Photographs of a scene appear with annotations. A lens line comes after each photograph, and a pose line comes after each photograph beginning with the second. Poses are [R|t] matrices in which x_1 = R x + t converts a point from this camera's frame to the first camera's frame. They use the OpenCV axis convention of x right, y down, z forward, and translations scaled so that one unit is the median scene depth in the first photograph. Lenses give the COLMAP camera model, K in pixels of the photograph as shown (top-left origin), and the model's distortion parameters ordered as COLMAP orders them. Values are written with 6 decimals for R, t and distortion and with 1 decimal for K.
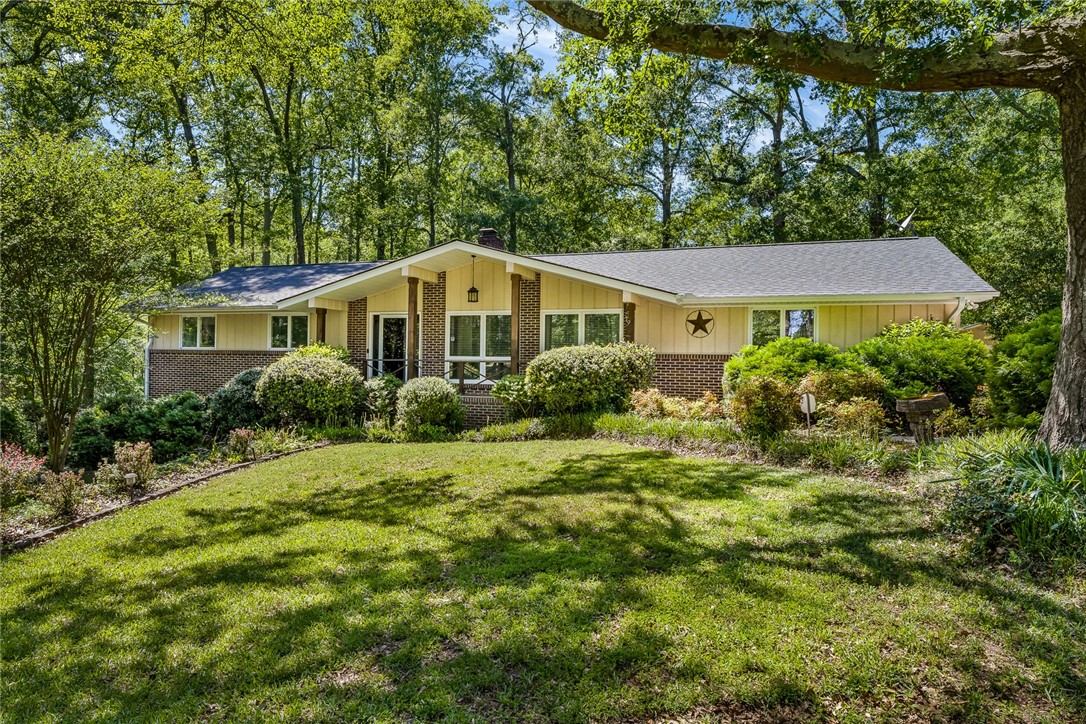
lens RADIAL K [[611.3, 0, 531.5], [0, 611.3, 360.4], [0, 0, 1]] dist [-0.000574, -0.000109]
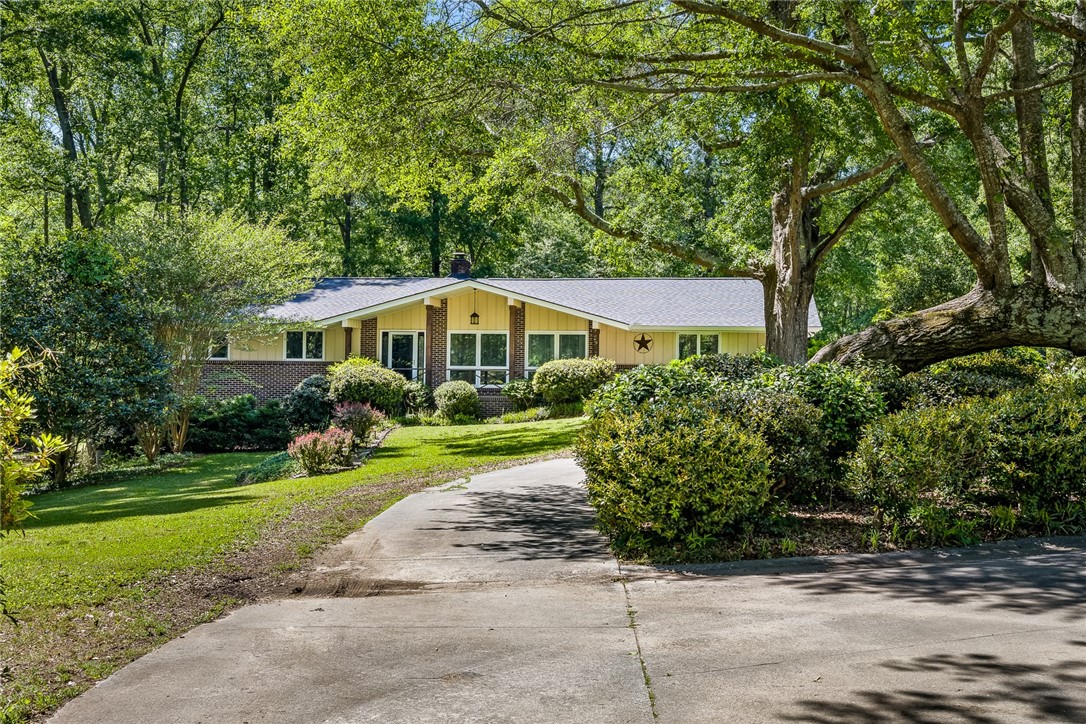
lens RADIAL K [[1097.4, 0, 545.5], [0, 1097.4, 363.1], [0, 0, 1]] dist [0.055838, 0.000000]
pose [[0.979495, -0.000102, 0.201471, -0.458690], [0.001041, 0.999989, -0.004557, -0.002140], [-0.201468, 0.004673, 0.979484, -1.444554]]
